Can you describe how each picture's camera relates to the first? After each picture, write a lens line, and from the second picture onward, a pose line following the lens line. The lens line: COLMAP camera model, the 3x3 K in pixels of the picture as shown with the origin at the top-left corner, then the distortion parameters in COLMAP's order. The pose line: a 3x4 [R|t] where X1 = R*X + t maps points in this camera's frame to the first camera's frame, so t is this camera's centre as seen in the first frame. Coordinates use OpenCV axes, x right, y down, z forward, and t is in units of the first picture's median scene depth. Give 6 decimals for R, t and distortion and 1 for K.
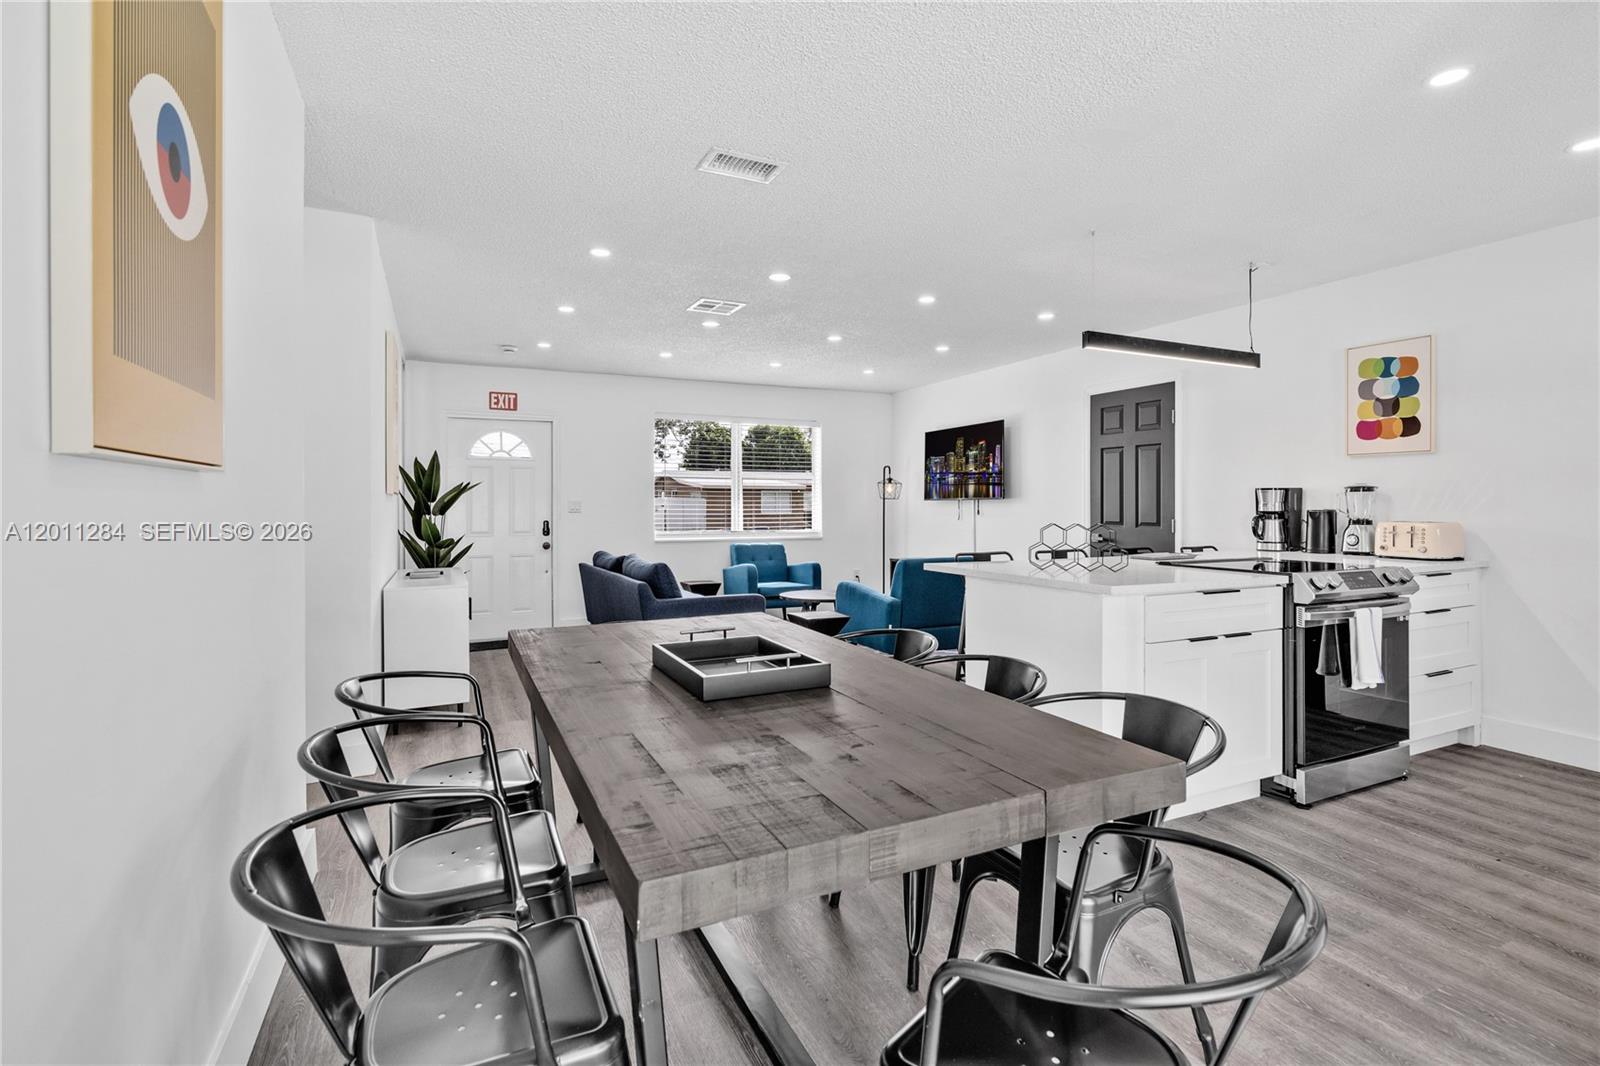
lens RADIAL K [[743.2, 0, 800.1], [0, 743.2, 515.5], [0, 0, 1]] dist [-0.001887, -0.000311]
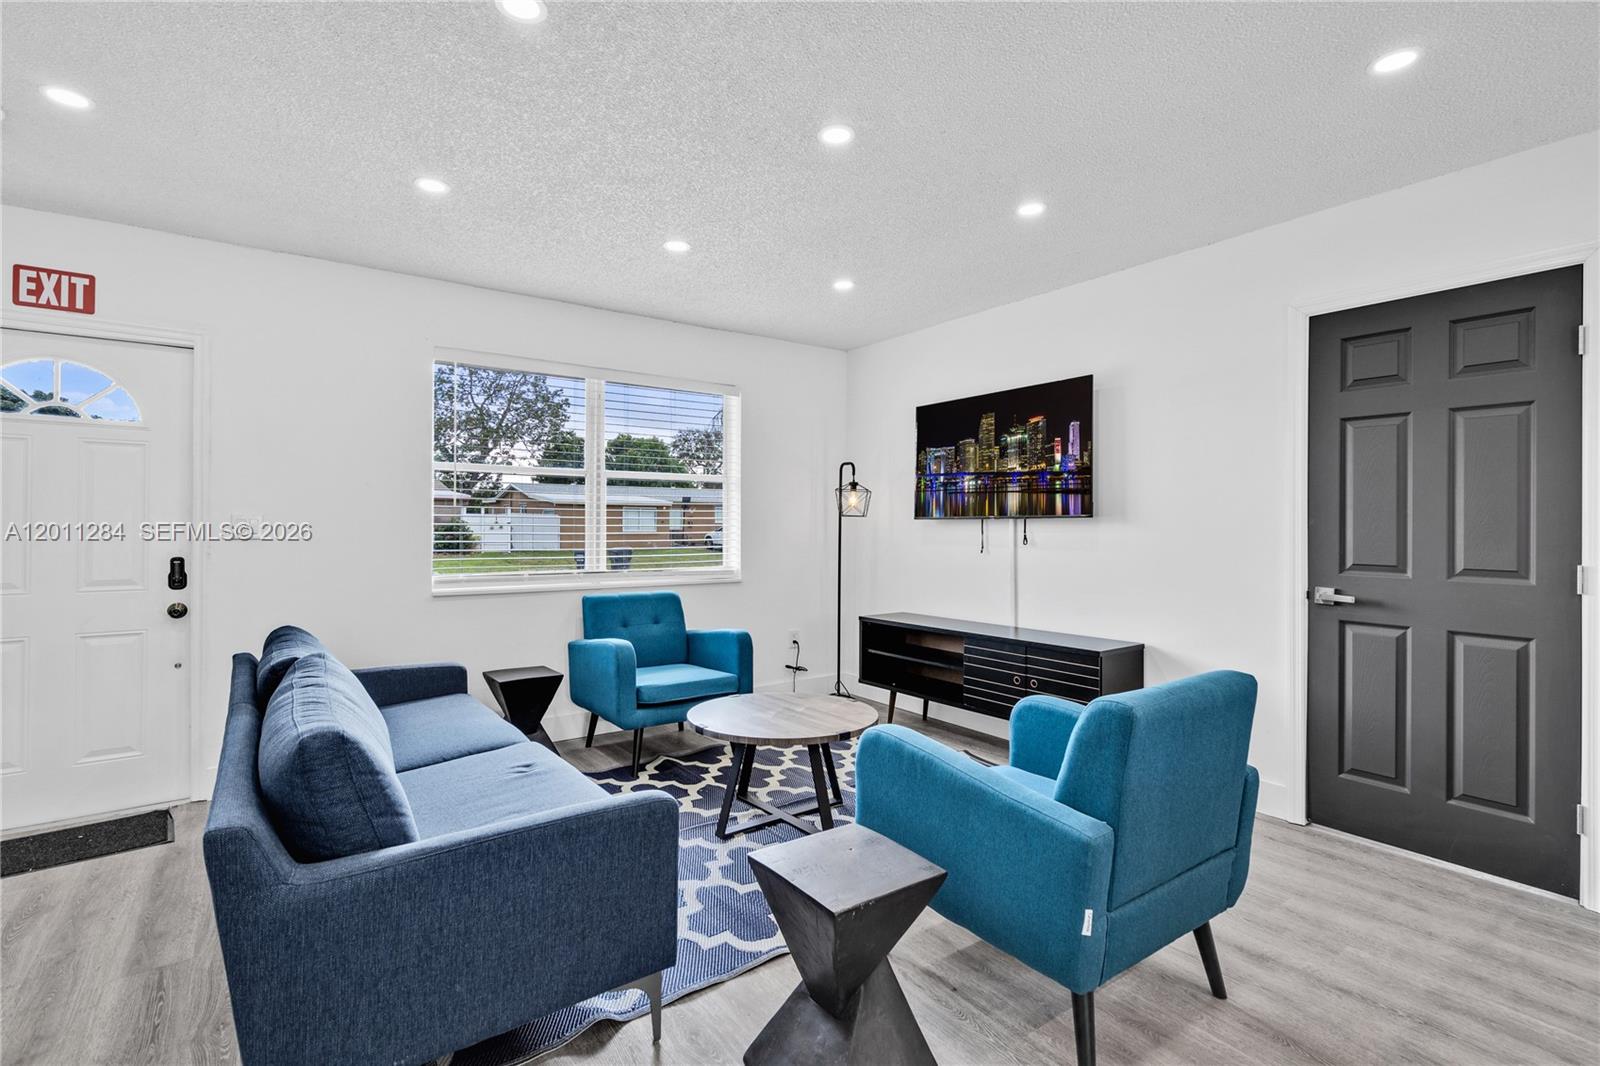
lens RADIAL K [[743.2, 0, 795.1], [0, 743.2, 526.7], [0, 0, 1]] dist [-0.001887, -0.000311]
pose [[0.984117, 0.005282, 0.177442, -0.039172], [-0.003829, 0.999956, -0.008534, -0.009334], [-0.177480, 0.007719, 0.984094, 0.452009]]
